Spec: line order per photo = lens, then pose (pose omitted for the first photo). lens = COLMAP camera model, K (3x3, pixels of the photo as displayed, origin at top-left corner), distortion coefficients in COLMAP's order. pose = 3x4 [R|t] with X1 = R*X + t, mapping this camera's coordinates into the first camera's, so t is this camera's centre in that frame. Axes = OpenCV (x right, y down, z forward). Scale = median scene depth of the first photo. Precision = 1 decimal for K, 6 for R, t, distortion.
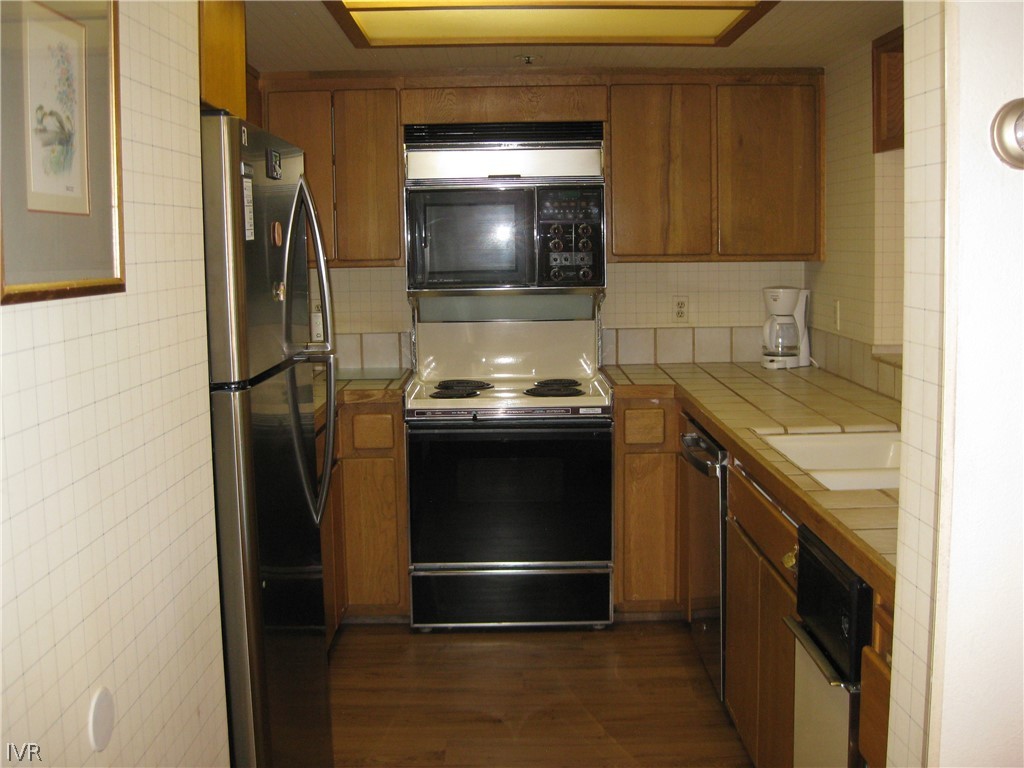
lens RADIAL K [[1119.3, 0, 510.5], [0, 1119.3, 382.0], [0, 0, 1]] dist [-0.128934, 0.000000]
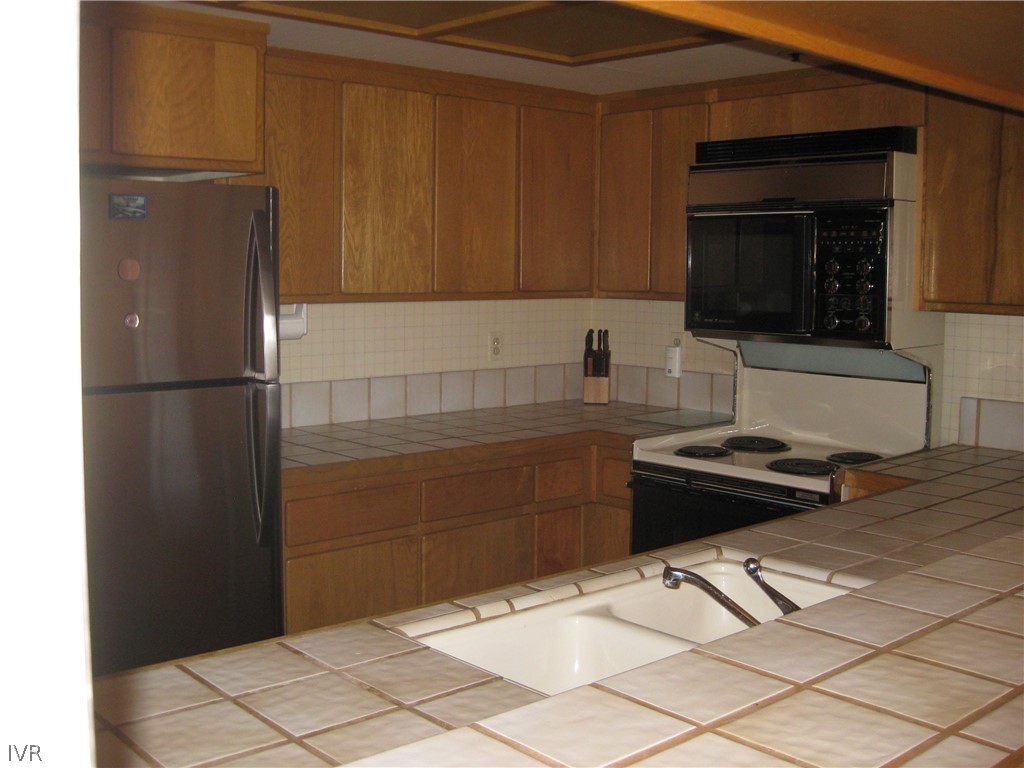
lens RADIAL K [[1119.3, 0, 510.4], [0, 1119.3, 383.2], [0, 0, 1]] dist [-0.128934, 0.000000]
pose [[0.662840, 0.097235, -0.742421, 0.468931], [-0.115026, 0.992986, 0.027355, -0.047129], [0.739873, 0.067266, 0.669375, 0.301706]]
